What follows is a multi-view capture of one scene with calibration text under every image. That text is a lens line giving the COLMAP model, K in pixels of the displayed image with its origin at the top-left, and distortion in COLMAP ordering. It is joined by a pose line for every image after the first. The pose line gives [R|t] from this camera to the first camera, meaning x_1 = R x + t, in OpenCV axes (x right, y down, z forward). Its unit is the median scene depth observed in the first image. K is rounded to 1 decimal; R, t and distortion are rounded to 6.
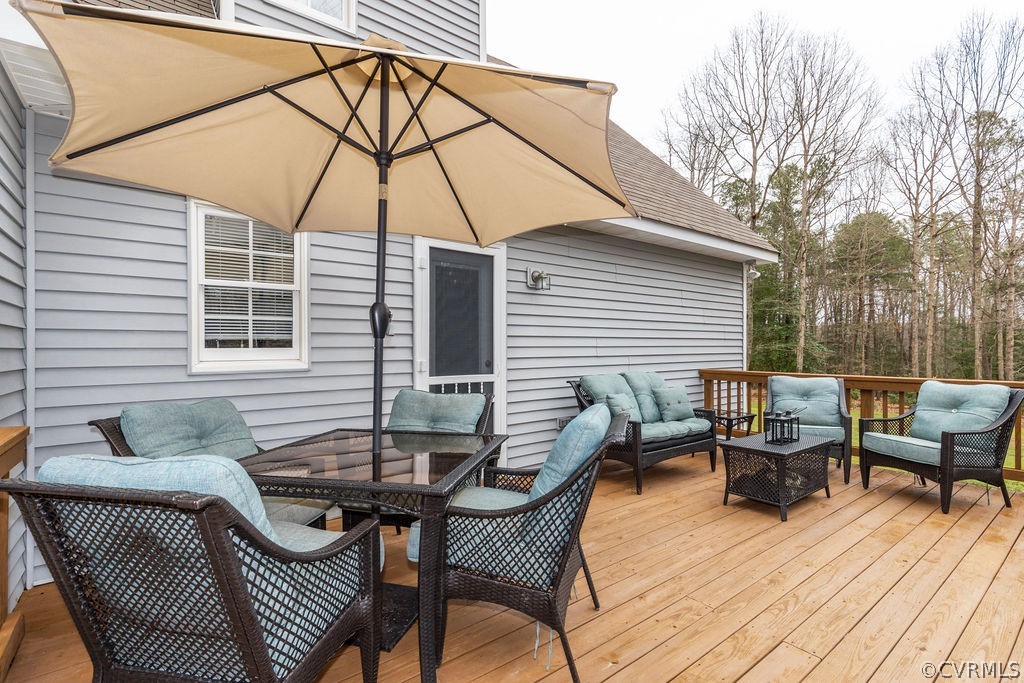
lens RADIAL K [[444.8, 0, 505.8], [0, 444.8, 347.3], [0, 0, 1]] dist [0.002681, -0.000678]
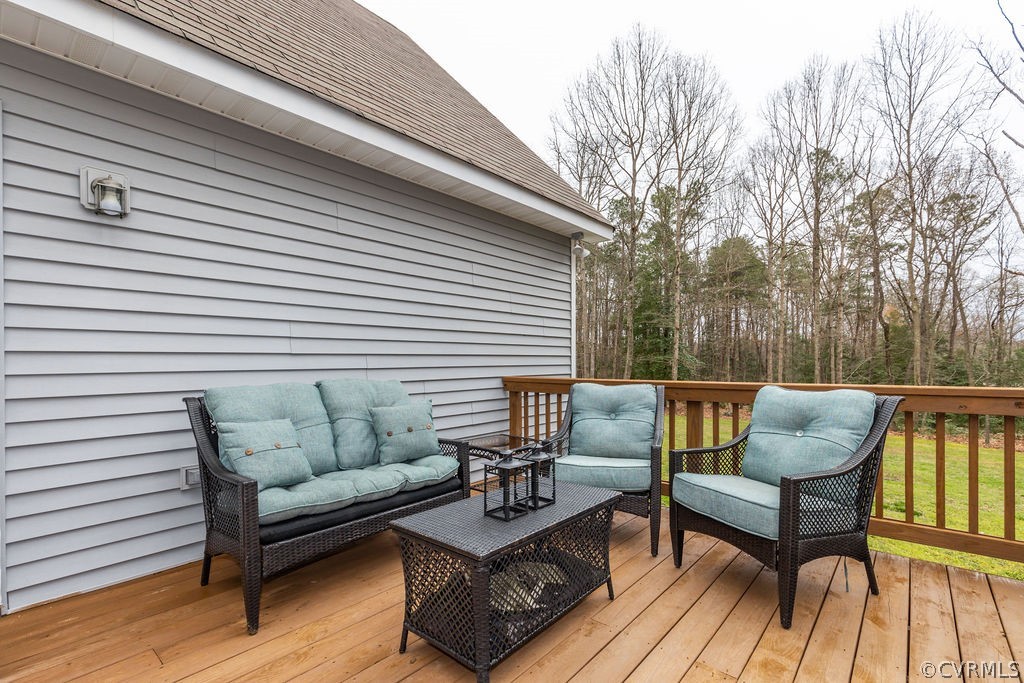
lens RADIAL K [[449.7, 0, 518.9], [0, 449.7, 362.8], [0, 0, 1]] dist [0.002417, 0.000252]
pose [[0.973352, -0.002403, 0.229303, 0.076157], [0.002068, 0.999996, 0.001701, 0.006665], [-0.229306, -0.001182, 0.973354, 0.075739]]
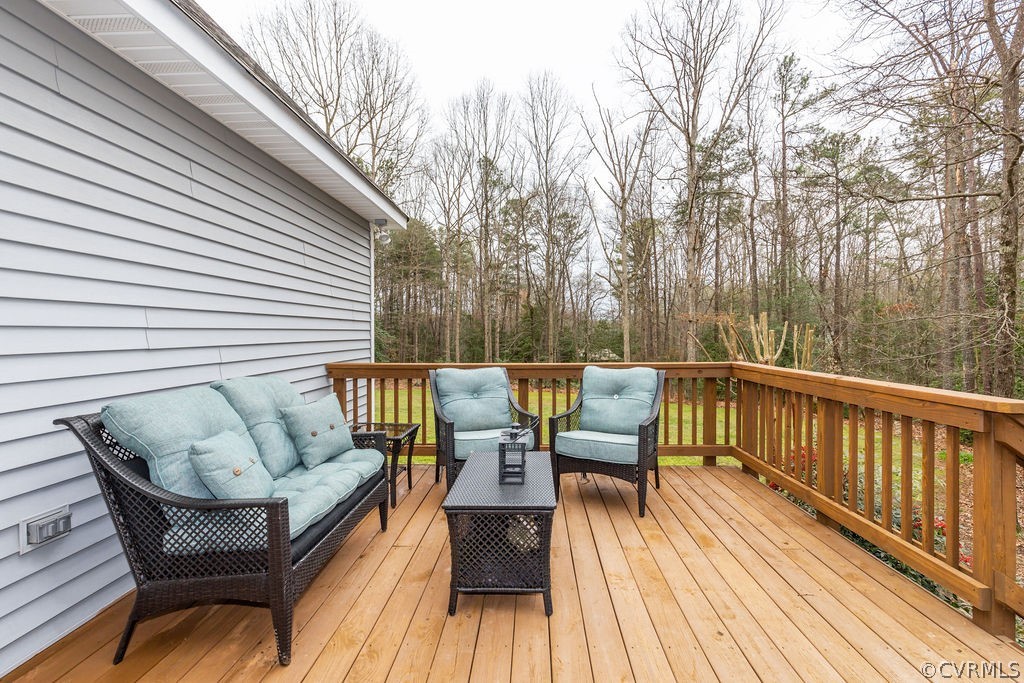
lens RADIAL K [[464.7, 0, 502.9], [0, 464.7, 340.4], [0, 0, 1]] dist [0.003252, 0.000361]
pose [[0.626543, -0.012711, 0.779283, 0.013311], [0.003097, 0.999900, 0.013819, 0.001193], [-0.779380, -0.006245, 0.626520, 0.089566]]
